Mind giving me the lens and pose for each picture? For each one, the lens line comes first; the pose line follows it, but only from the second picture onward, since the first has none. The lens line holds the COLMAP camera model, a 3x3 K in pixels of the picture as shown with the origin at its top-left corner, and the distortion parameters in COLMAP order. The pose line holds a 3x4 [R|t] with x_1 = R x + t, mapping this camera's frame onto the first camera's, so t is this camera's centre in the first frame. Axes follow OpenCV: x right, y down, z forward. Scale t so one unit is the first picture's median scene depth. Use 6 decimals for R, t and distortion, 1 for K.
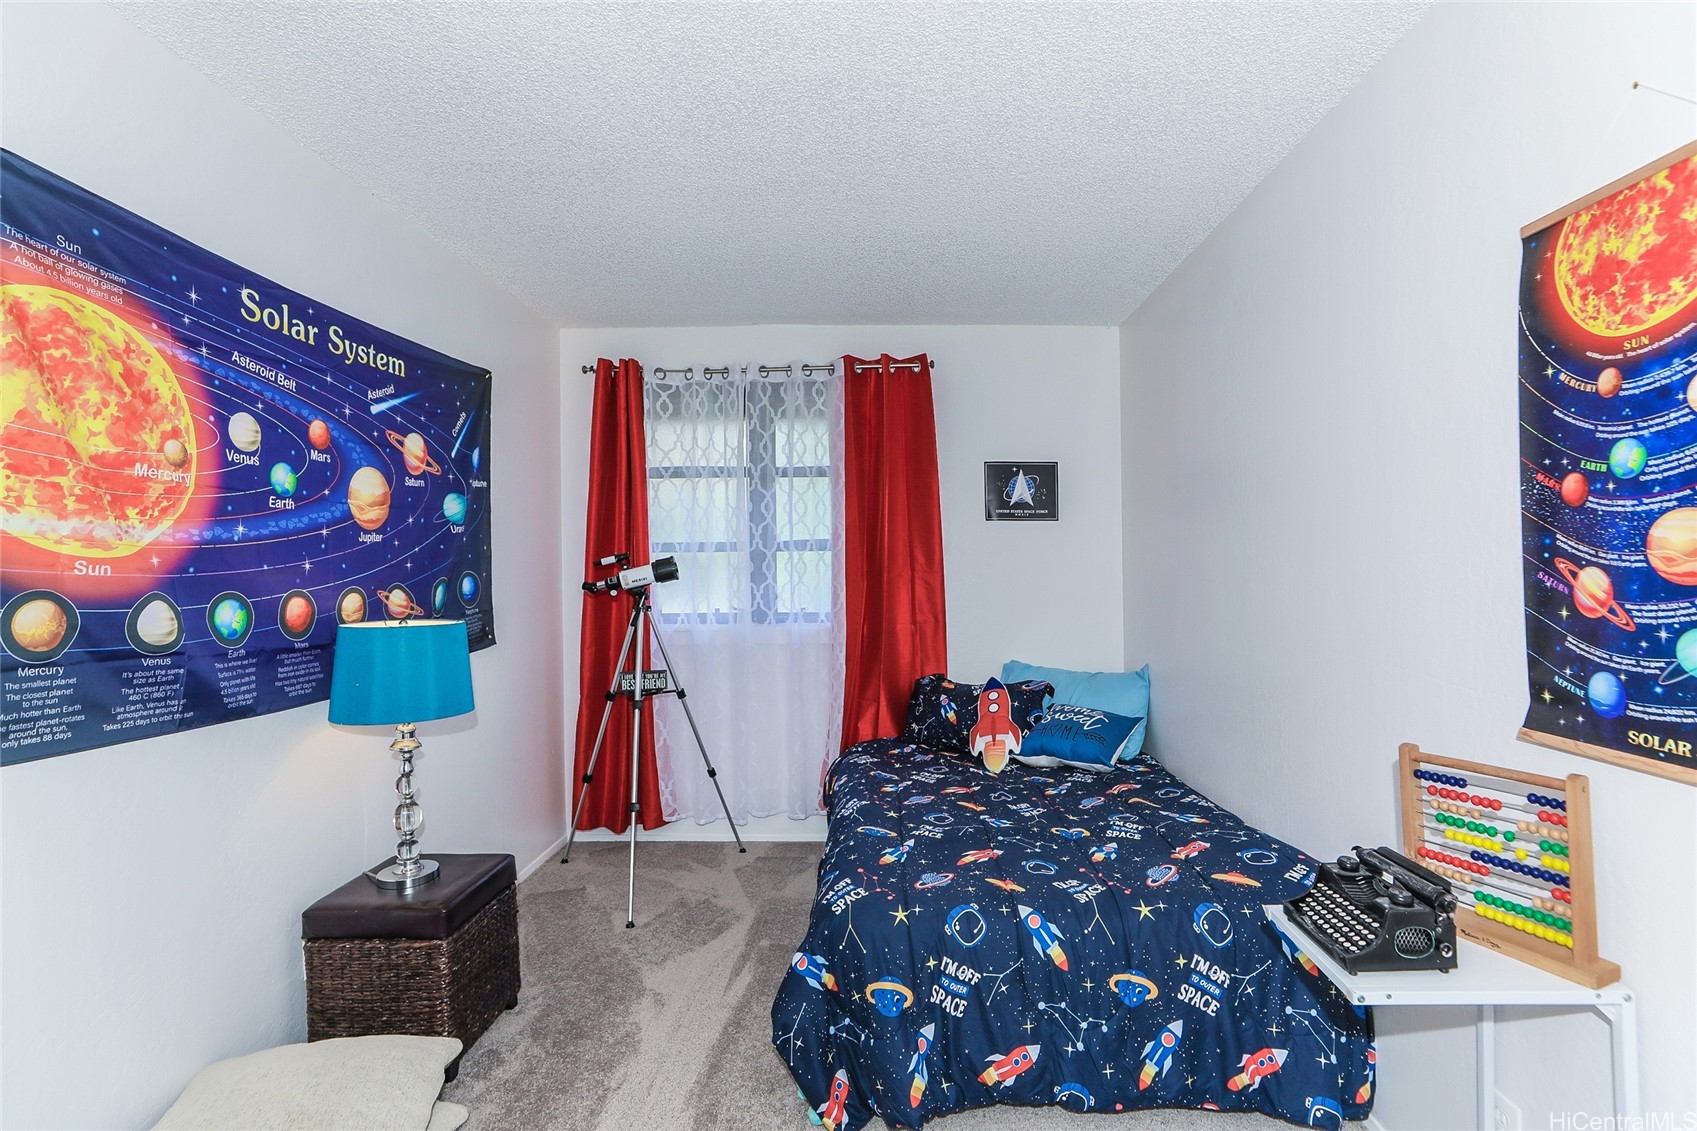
lens RADIAL K [[770.2, 0, 852.3], [0, 770.2, 576.7], [0, 0, 1]] dist [-0.001910, 0.000126]
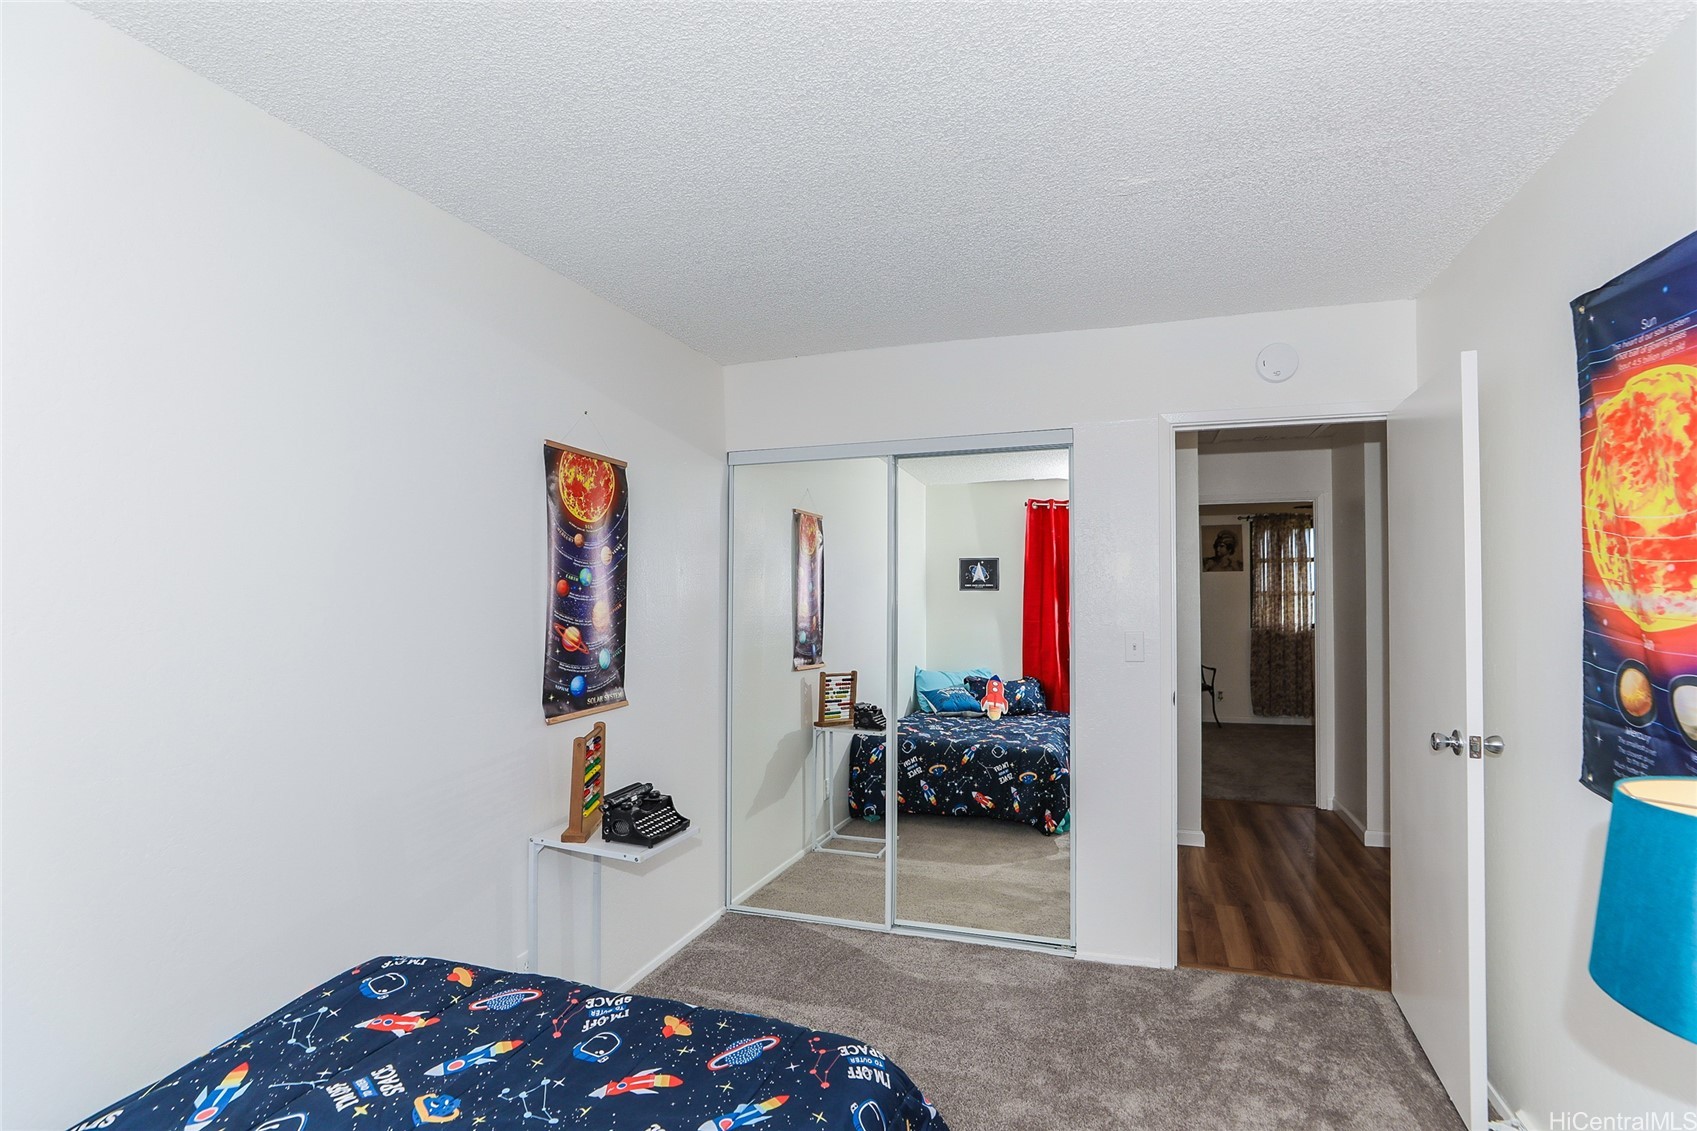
lens RADIAL K [[770.2, 0, 852.3], [0, 770.2, 576.7], [0, 0, 1]] dist [-0.001910, 0.000126]
pose [[-0.953758, 0.013608, 0.300267, -0.374194], [0.012326, 0.999905, -0.006163, -0.123516], [-0.300322, -0.002177, -0.953835, 2.719784]]
